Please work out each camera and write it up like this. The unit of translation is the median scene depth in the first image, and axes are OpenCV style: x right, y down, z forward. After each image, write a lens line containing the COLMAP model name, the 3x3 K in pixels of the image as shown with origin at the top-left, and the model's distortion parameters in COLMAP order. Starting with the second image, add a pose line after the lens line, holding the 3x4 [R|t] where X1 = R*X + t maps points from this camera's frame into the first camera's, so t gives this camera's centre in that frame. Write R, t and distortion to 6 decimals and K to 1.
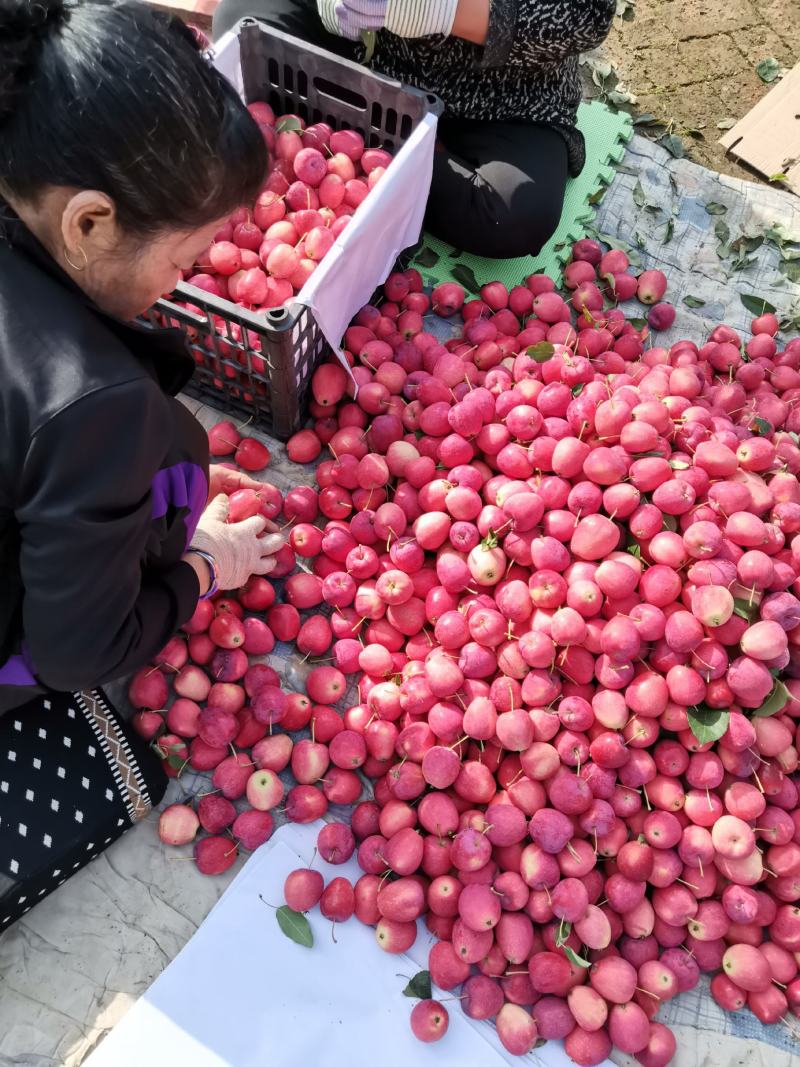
lens RADIAL K [[820.3, 0, 397.7], [0, 820.3, 538.8], [0, 0, 1]] dist [-0.005140, 0.009162]
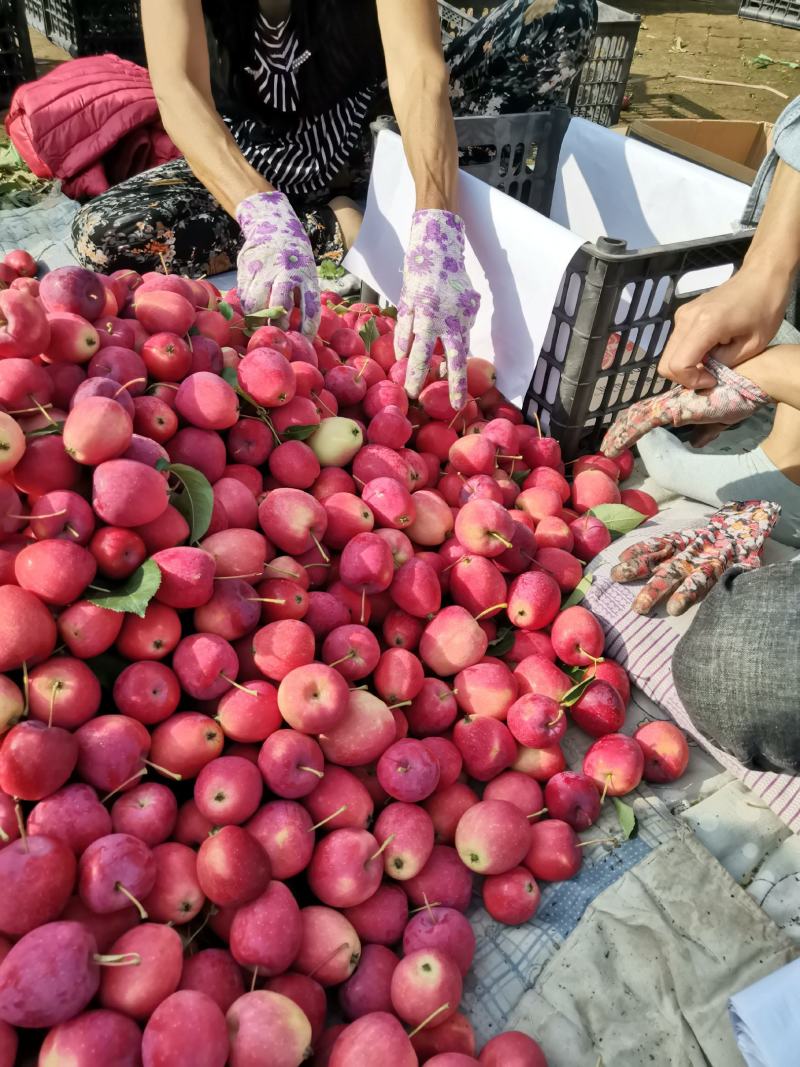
lens RADIAL K [[820.3, 0, 401.6], [0, 820.3, 534.3], [0, 0, 1]] dist [-0.005140, 0.009162]
pose [[0.546133, -0.578461, 0.605905, 0.158045], [0.736808, 0.675837, -0.018897, 0.338753], [-0.398563, 0.456756, 0.795312, 0.456847]]
